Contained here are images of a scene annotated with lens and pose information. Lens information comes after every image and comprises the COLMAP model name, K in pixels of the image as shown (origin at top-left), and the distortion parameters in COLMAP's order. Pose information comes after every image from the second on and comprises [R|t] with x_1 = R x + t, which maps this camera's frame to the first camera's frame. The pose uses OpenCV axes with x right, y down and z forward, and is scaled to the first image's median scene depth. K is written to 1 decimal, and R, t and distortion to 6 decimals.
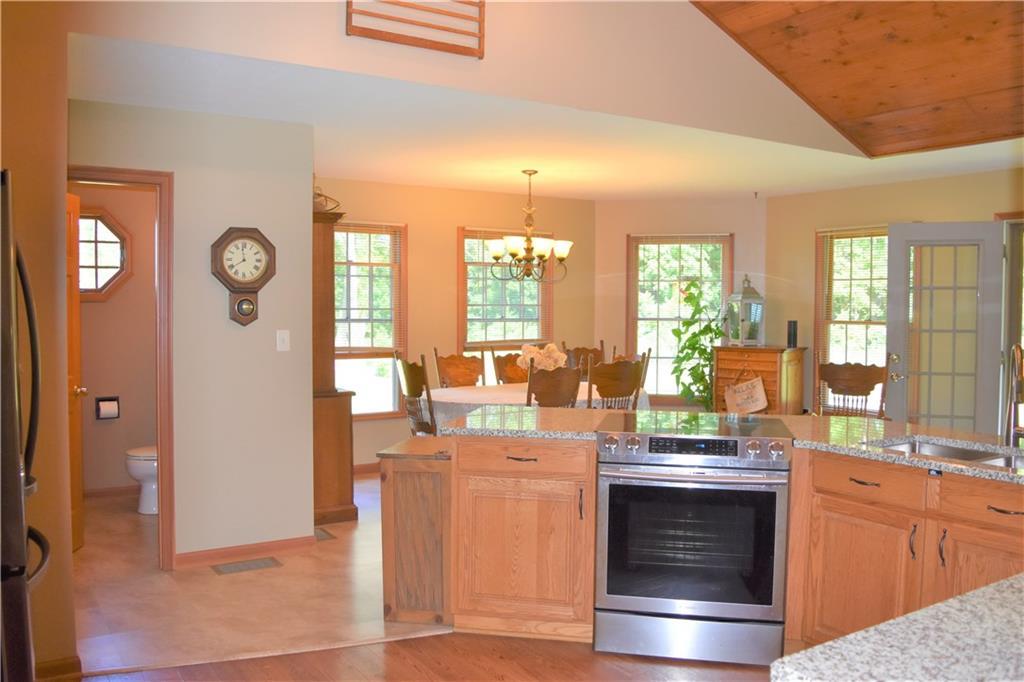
lens RADIAL K [[820.8, 0, 512.0], [0, 820.8, 341.0], [0, 0, 1]] dist [-0.070658, 0.005938]
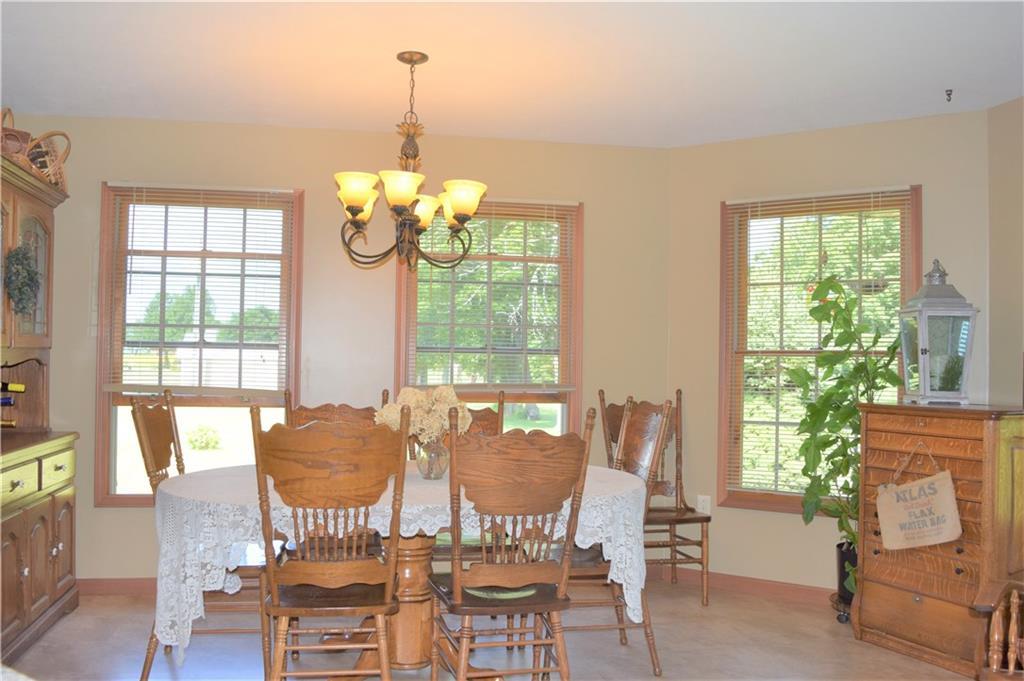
lens RADIAL K [[884.1, 0, 512.0], [0, 884.1, 340.5], [0, 0, 1]] dist [0.000280, 0.001265]
pose [[0.947531, -0.001235, -0.319661, 0.221341], [-0.018464, 0.998112, -0.058586, 0.003971], [0.319130, 0.061414, 0.945719, 0.422617]]
